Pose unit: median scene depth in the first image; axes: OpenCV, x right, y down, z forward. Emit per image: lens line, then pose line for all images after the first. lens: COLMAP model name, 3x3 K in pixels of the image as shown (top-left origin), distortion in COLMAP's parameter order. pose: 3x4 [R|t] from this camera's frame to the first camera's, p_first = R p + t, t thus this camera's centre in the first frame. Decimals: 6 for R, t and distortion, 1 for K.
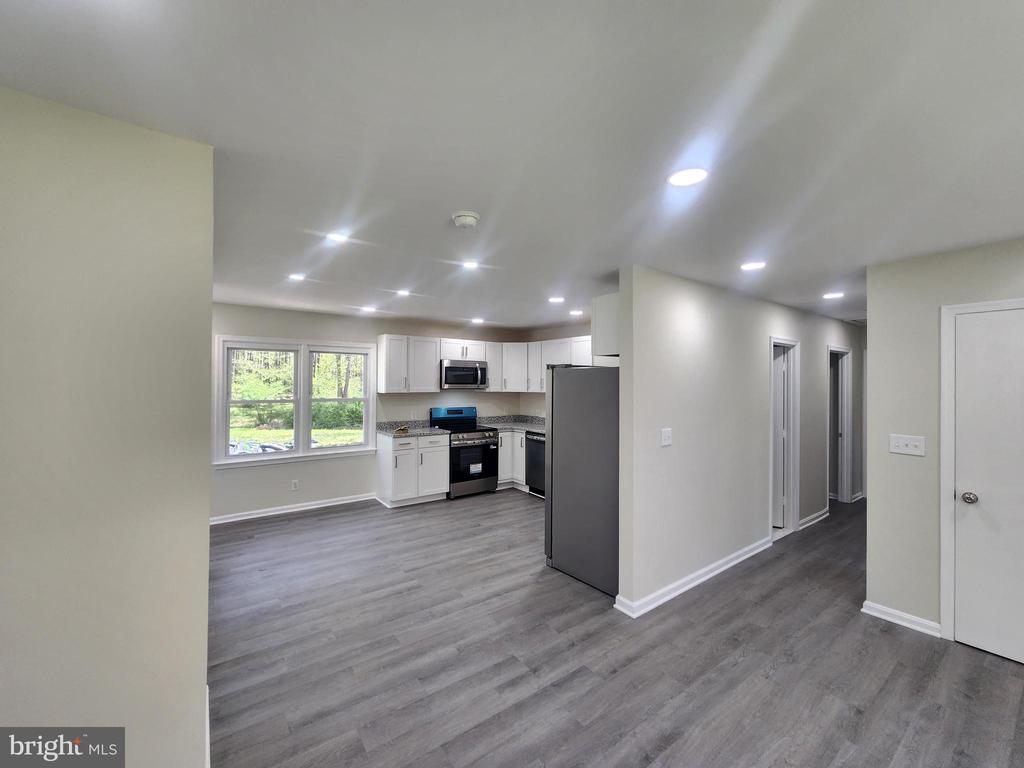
lens RADIAL K [[420.3, 0, 508.6], [0, 420.3, 379.5], [0, 0, 1]] dist [0.004276, -0.001378]
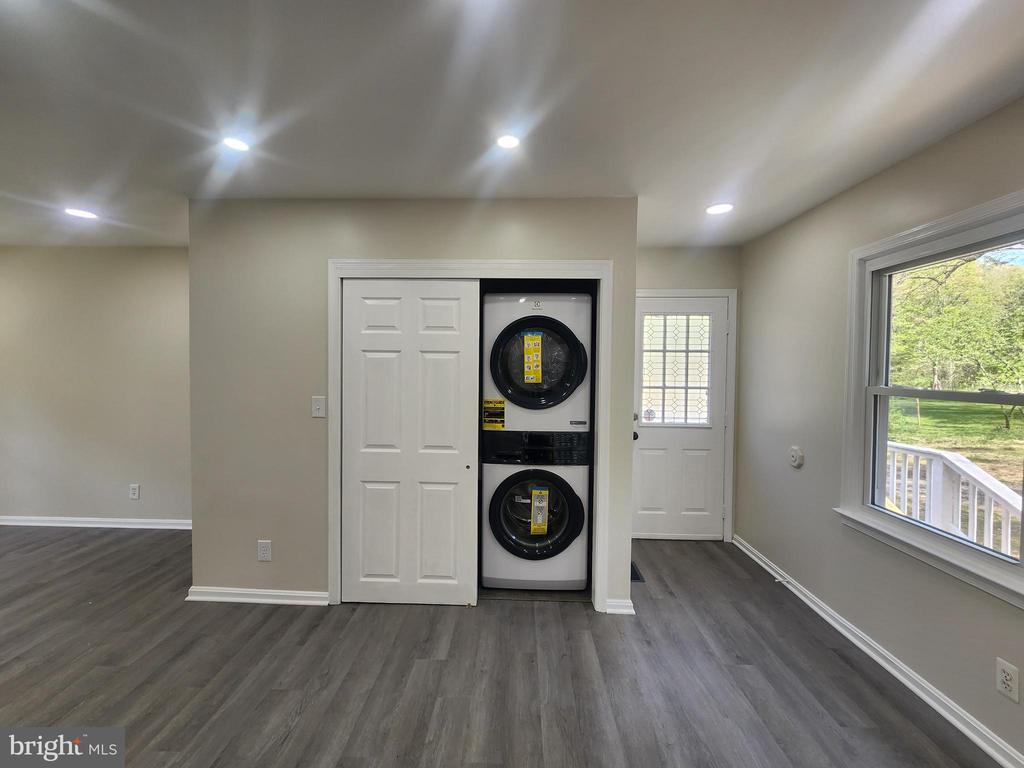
lens RADIAL K [[420.3, 0, 503.9], [0, 420.3, 377.1], [0, 0, 1]] dist [0.004276, -0.001378]
pose [[-0.620700, 0.002761, -0.784043, -0.066347], [-0.012898, 0.999823, 0.013732, 0.049224], [0.783942, 0.018636, -0.620555, 1.260773]]
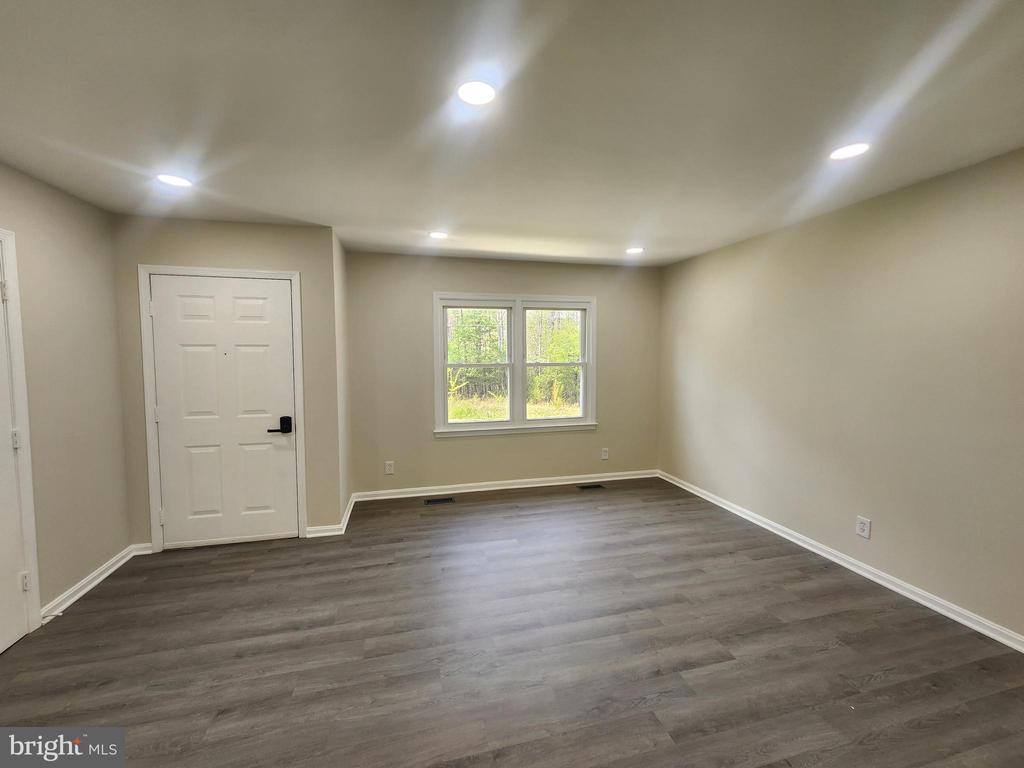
lens RADIAL K [[420.3, 0, 507.9], [0, 420.3, 376.0], [0, 0, 1]] dist [0.004276, -0.001378]
pose [[-0.924393, -0.023809, 0.380697, 0.001436], [-0.004259, 0.998632, 0.052114, 0.041213], [-0.381417, 0.046552, -0.923230, 0.873580]]
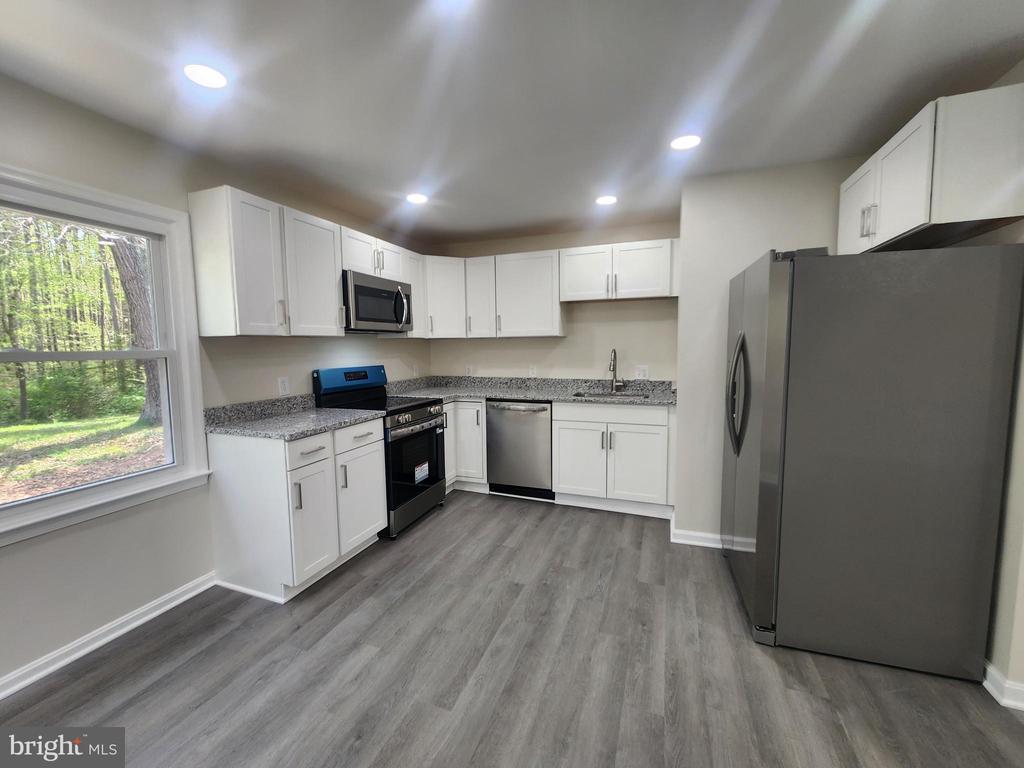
lens RADIAL K [[420.3, 0, 504.6], [0, 420.3, 382.4], [0, 0, 1]] dist [0.004276, -0.001378]
pose [[0.844375, -0.066097, 0.531660, -0.442159], [0.018024, 0.995303, 0.095114, 0.064541], [-0.535450, -0.070729, 0.841600, 0.769897]]
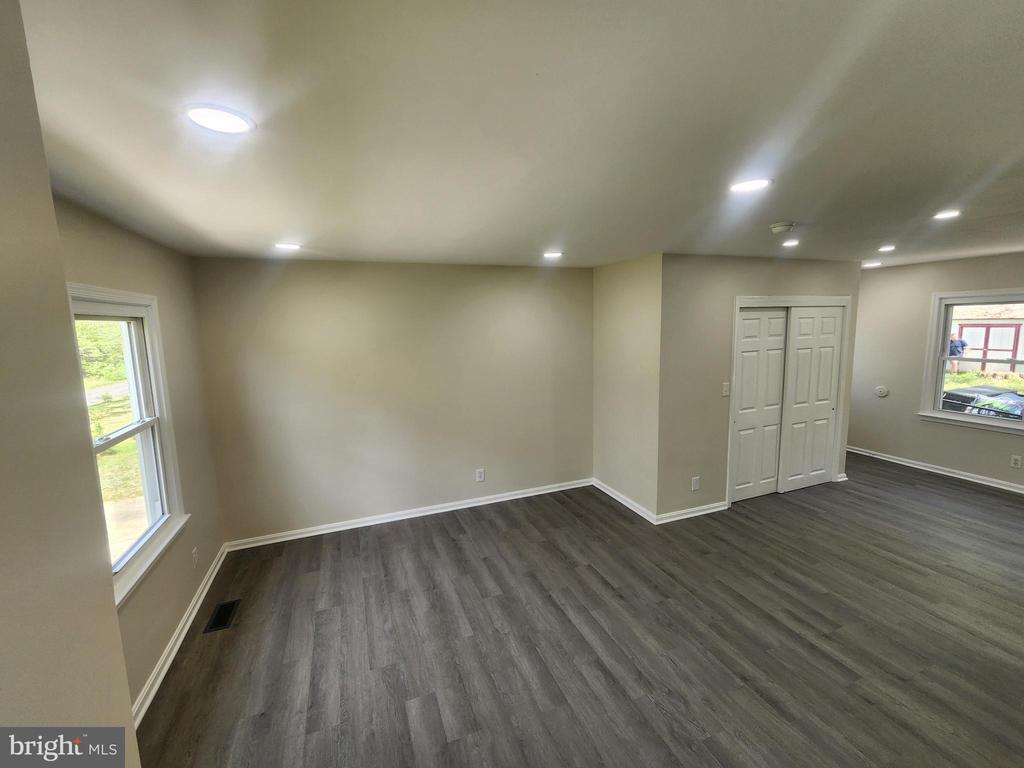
lens RADIAL K [[420.3, 0, 505.8], [0, 420.3, 377.3], [0, 0, 1]] dist [0.004276, -0.001378]
pose [[-0.267209, 0.120484, -0.956077, 0.787865], [0.028303, 0.992706, 0.117190, -0.066416], [0.963223, 0.004254, -0.268670, 0.328675]]
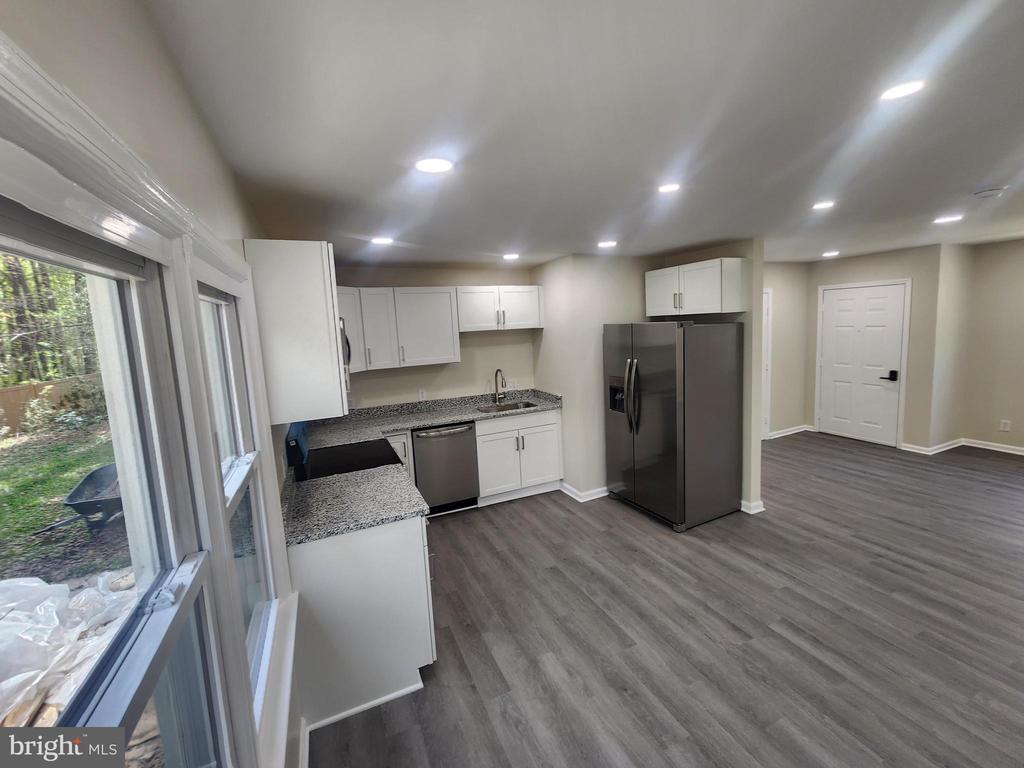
lens RADIAL K [[420.3, 0, 516.3], [0, 420.3, 377.1], [0, 0, 1]] dist [0.004276, -0.001378]
pose [[0.210619, -0.140499, 0.967419, -0.888199], [0.050718, 0.989856, 0.132716, -0.057821], [-0.976252, 0.021113, 0.215608, 1.177329]]
